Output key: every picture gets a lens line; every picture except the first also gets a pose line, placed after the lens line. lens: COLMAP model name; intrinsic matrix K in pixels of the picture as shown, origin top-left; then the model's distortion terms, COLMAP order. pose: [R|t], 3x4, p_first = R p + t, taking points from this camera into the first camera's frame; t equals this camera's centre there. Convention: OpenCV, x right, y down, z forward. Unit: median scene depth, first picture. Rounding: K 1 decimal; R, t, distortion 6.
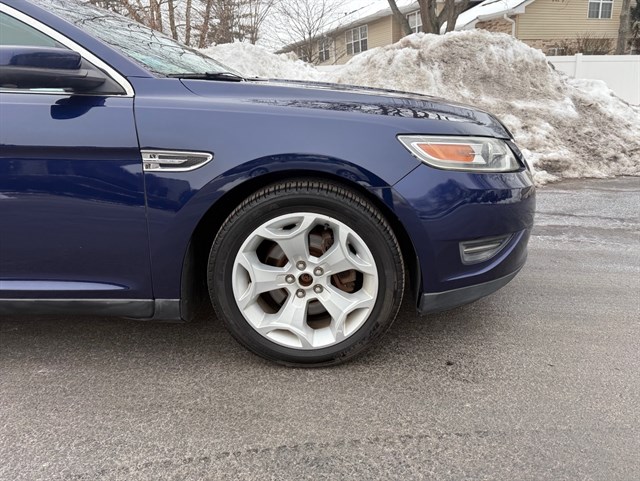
lens RADIAL K [[452.6, 0, 320.8], [0, 452.6, 236.4], [0, 0, 1]] dist [0.026857, -0.031862]
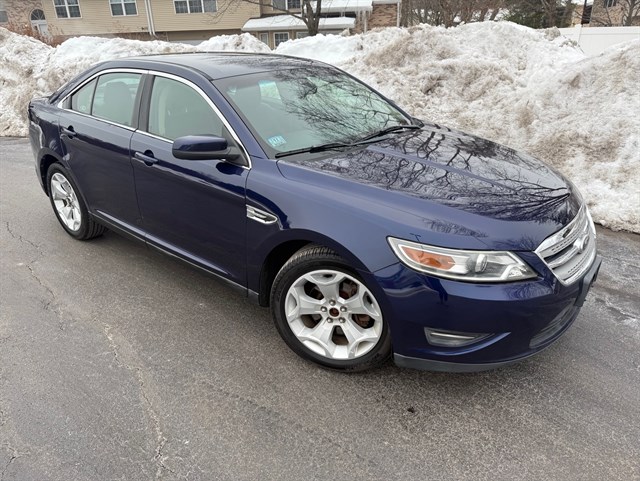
lens RADIAL K [[452.6, 0, 320.8], [0, 452.6, 236.4], [0, 0, 1]] dist [0.026857, -0.031862]
pose [[0.815233, 0.264411, -0.515250, 0.184127], [-0.191239, 0.962692, 0.191446, -0.117940], [0.546647, -0.057537, 0.835384, -0.055932]]
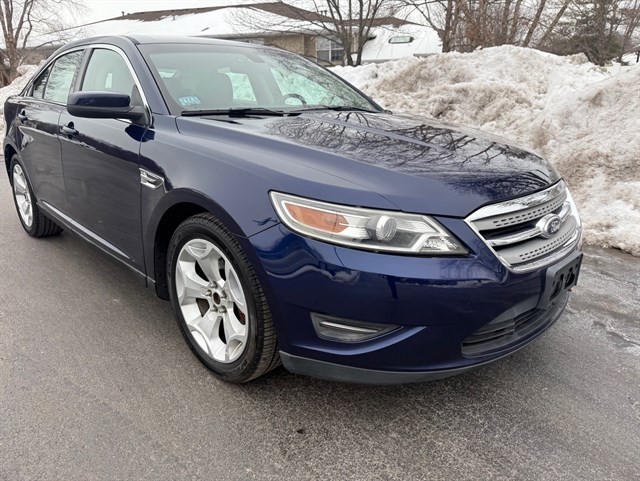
lens RADIAL K [[452.6, 0, 320.8], [0, 452.6, 236.4], [0, 0, 1]] dist [0.026857, -0.031862]
pose [[0.748687, 0.240351, -0.617818, 0.243877], [-0.227132, 0.968554, 0.101555, -0.067986], [0.622799, 0.064293, 0.779736, 0.075844]]
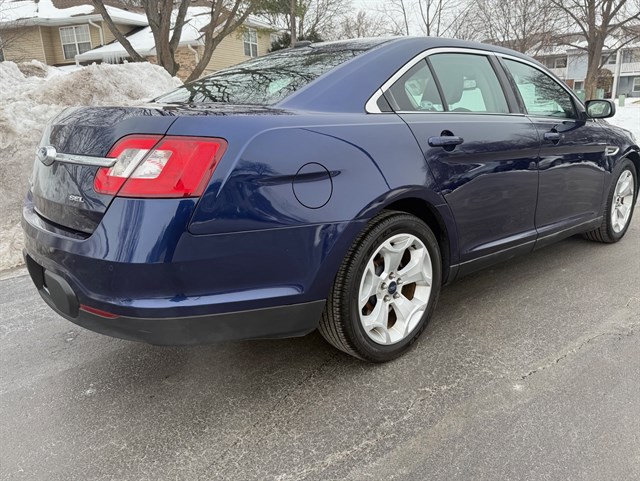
lens RADIAL K [[492.8, 0, 320.0], [0, 492.8, 240.5], [0, 0, 1]] dist [0.067492, -0.106011]
pose [[0.698533, -0.155126, 0.698561, -0.851784], [0.197714, 0.980057, 0.019930, -0.017097], [-0.687721, 0.124193, 0.715273, 0.072441]]
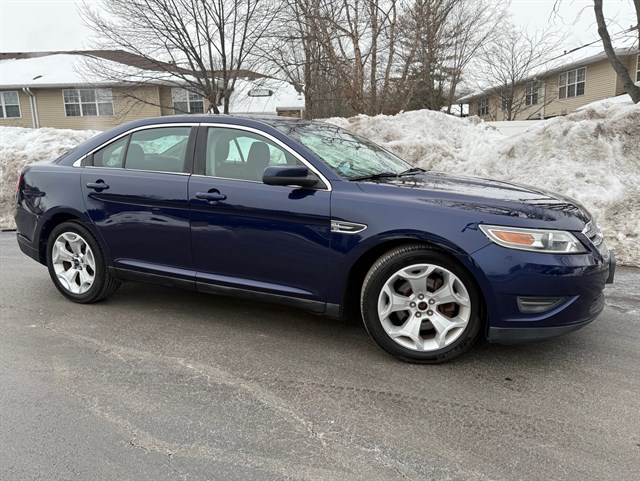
lens RADIAL K [[492.5, 0, 317.5], [0, 492.5, 237.7], [0, 0, 1]] dist [0.073194, -0.114302]
pose [[0.921112, 0.101393, -0.375863, 0.083280], [-0.136798, 0.988216, -0.068665, 0.006817], [0.364472, 0.114665, 0.924128, -0.229302]]
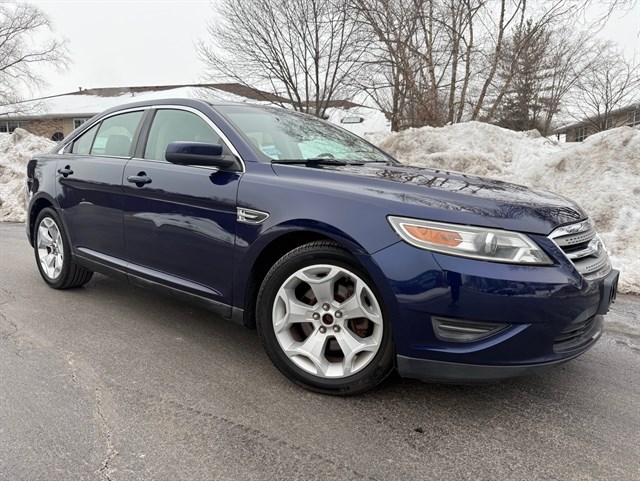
lens RADIAL K [[451.1, 0, 317.4], [0, 451.1, 239.3], [0, 0, 1]] dist [0.031749, -0.037196]
pose [[0.814347, 0.140407, -0.563138, 0.189281], [-0.215045, 0.974229, -0.068070, -0.009857], [0.539068, 0.176533, 0.823554, -0.024569]]
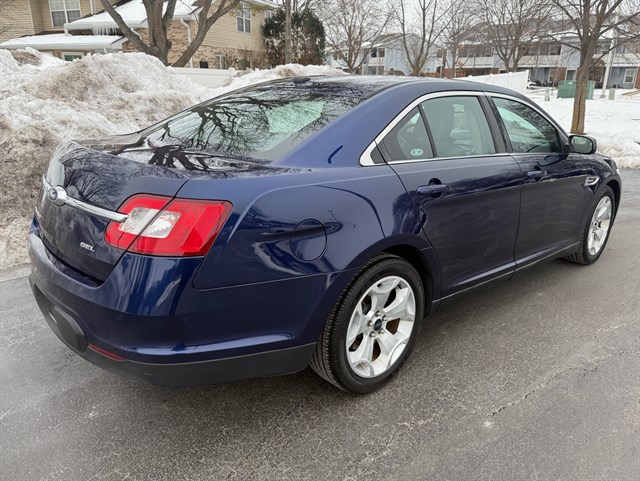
lens RADIAL K [[492.5, 0, 317.5], [0, 492.5, 237.7], [0, 0, 1]] dist [0.073194, -0.114302]
pose [[0.688385, -0.159023, 0.707699, -0.866235], [0.158828, 0.985041, 0.066849, -0.073953], [-0.707743, 0.066385, 0.703344, 0.051965]]
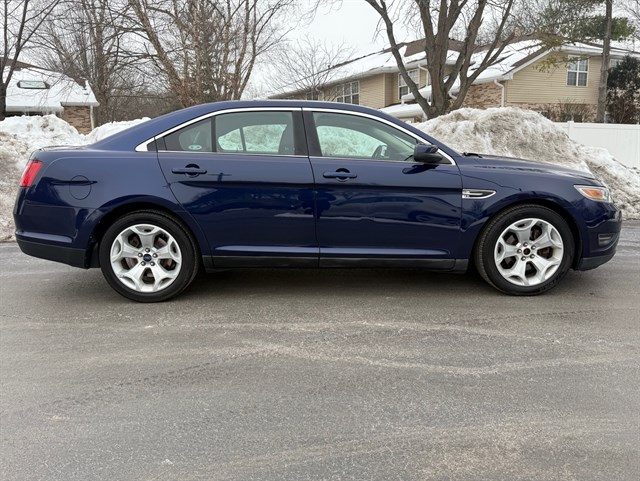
lens RADIAL K [[492.5, 0, 317.5], [0, 492.5, 237.7], [0, 0, 1]] dist [0.073194, -0.114302]
pose [[0.996832, 0.019088, 0.077211, -0.346966], [-0.010371, 0.993680, -0.111766, 0.087978], [-0.078857, 0.110611, 0.990730, -0.357413]]
